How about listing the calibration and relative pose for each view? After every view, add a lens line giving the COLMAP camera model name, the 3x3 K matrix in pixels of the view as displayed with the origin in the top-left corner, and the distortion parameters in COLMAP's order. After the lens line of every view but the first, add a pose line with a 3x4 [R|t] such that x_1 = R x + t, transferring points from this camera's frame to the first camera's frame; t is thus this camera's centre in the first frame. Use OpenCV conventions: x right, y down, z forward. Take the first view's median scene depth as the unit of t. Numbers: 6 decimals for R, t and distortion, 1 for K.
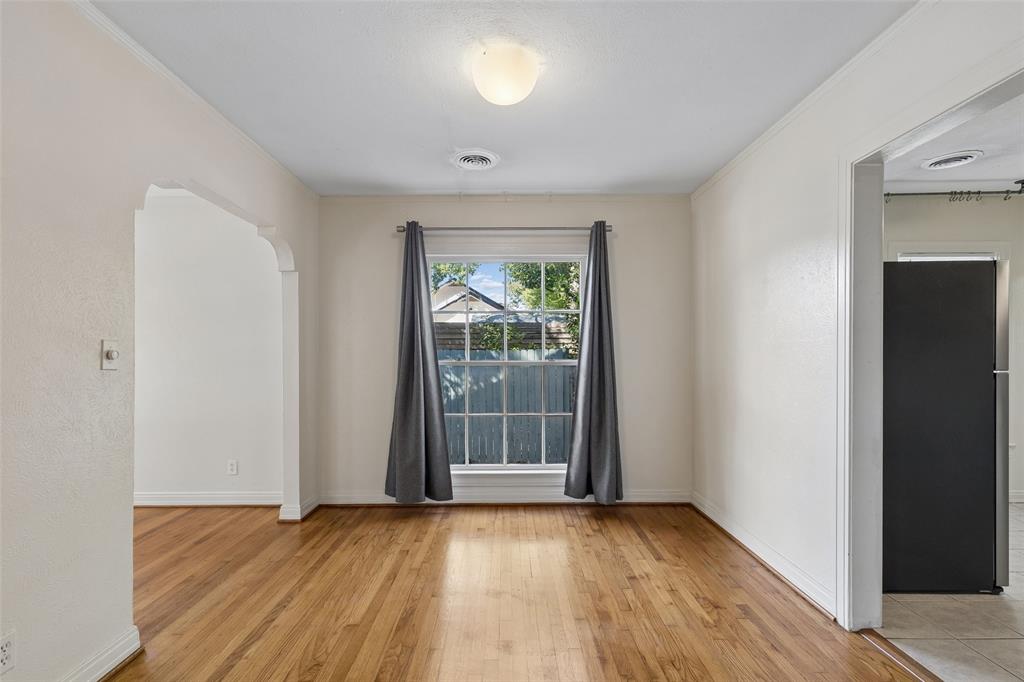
lens RADIAL K [[465.4, 0, 512.5], [0, 465.4, 348.6], [0, 0, 1]] dist [0.003170, -0.000032]
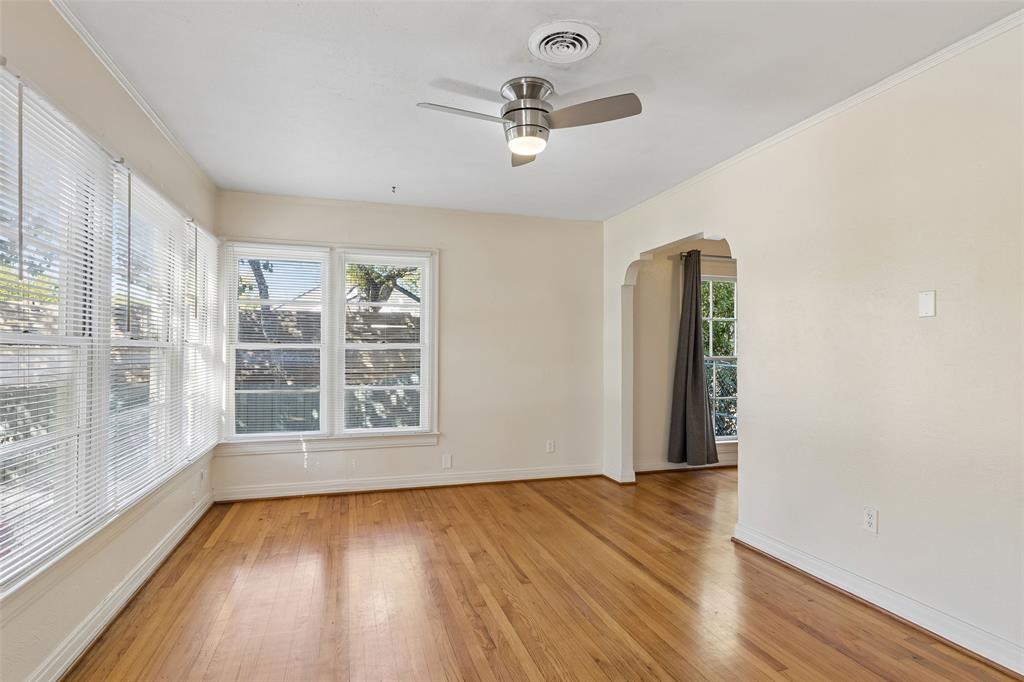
lens RADIAL K [[529.9, 0, 511.0], [0, 529.9, 348.3], [0, 0, 1]] dist [-0.000877, -0.000459]
pose [[0.954403, 0.014952, 0.298147, -1.123435], [-0.015109, 0.999884, -0.001778, 0.014903], [-0.298139, -0.002808, 0.954518, -0.241047]]
